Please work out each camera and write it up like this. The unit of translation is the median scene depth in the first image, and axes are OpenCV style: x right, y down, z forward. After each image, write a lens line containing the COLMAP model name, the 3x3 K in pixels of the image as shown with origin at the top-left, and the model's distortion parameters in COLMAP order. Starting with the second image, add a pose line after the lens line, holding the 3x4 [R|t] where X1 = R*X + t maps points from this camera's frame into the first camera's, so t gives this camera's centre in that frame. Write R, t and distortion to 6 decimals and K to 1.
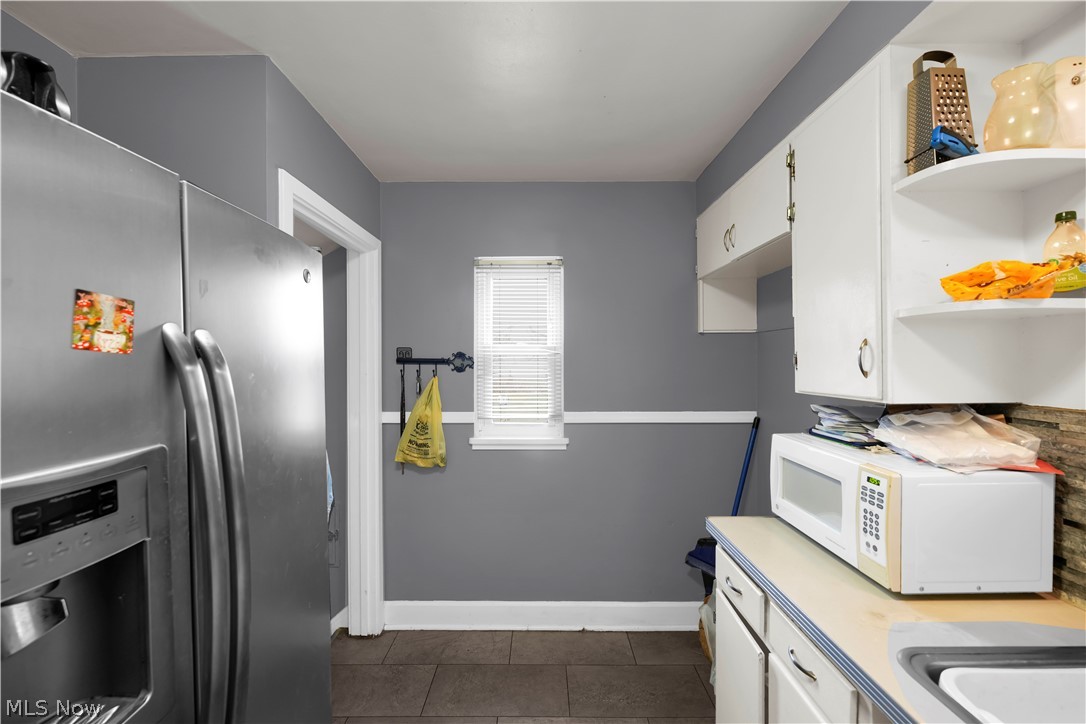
lens RADIAL K [[439.5, 0, 542.7], [0, 439.5, 366.6], [0, 0, 1]] dist [-0.004379, 0.000803]
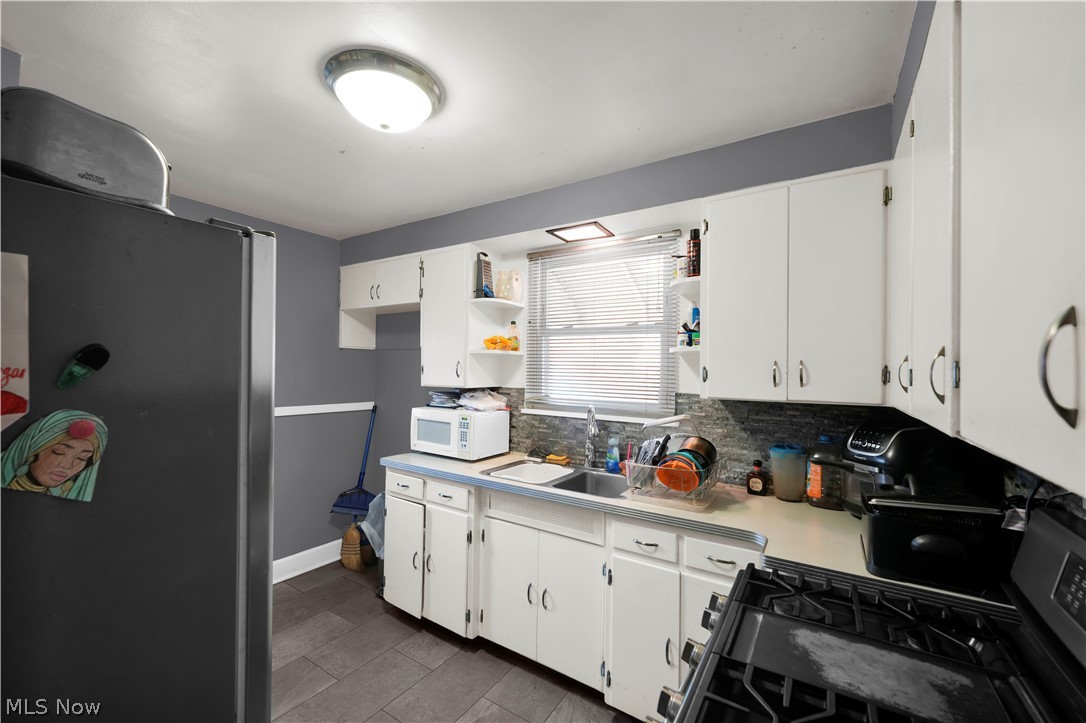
lens RADIAL K [[439.5, 0, 540.2], [0, 439.5, 363.3], [0, 0, 1]] dist [-0.004379, 0.000803]
pose [[0.546926, 0.024865, 0.836812, -1.093006], [-0.009469, 0.999679, -0.023516, 0.000247], [-0.837128, 0.004938, 0.546985, -0.717082]]
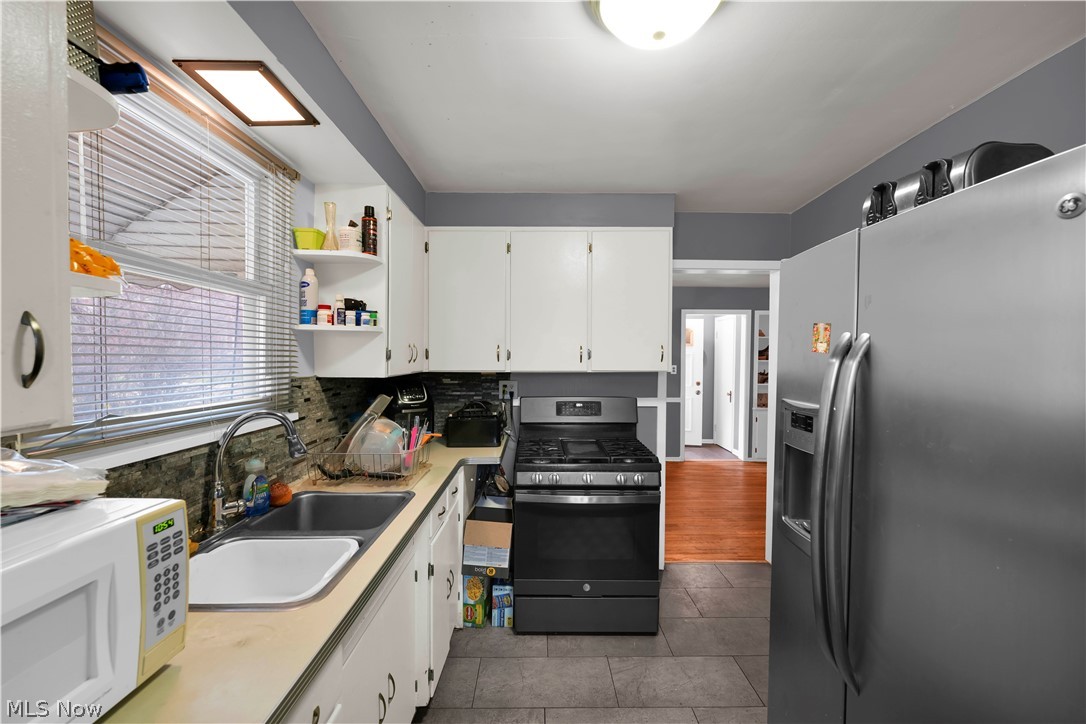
lens RADIAL K [[439.5, 0, 543.1], [0, 439.5, 366.3], [0, 0, 1]] dist [-0.004379, 0.000803]
pose [[-0.999954, -0.002022, -0.009376, 0.149662], [-0.002355, 0.999362, 0.035626, -0.022210], [0.009298, 0.035647, -0.999321, 1.678747]]
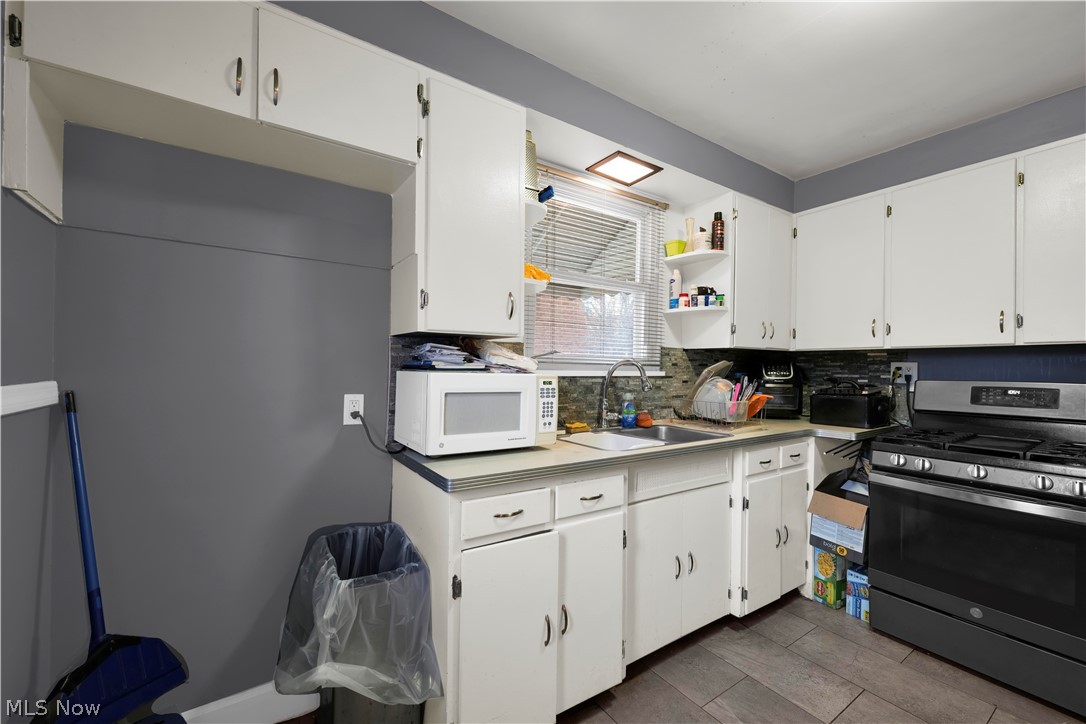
lens RADIAL K [[439.5, 0, 540.8], [0, 439.5, 364.5], [0, 0, 1]] dist [-0.004379, 0.000803]
pose [[-0.557936, 0.000100, 0.829884, -0.567098], [-0.000721, 1.000000, -0.000605, 0.192063], [-0.829884, -0.000936, -0.557936, 1.898976]]
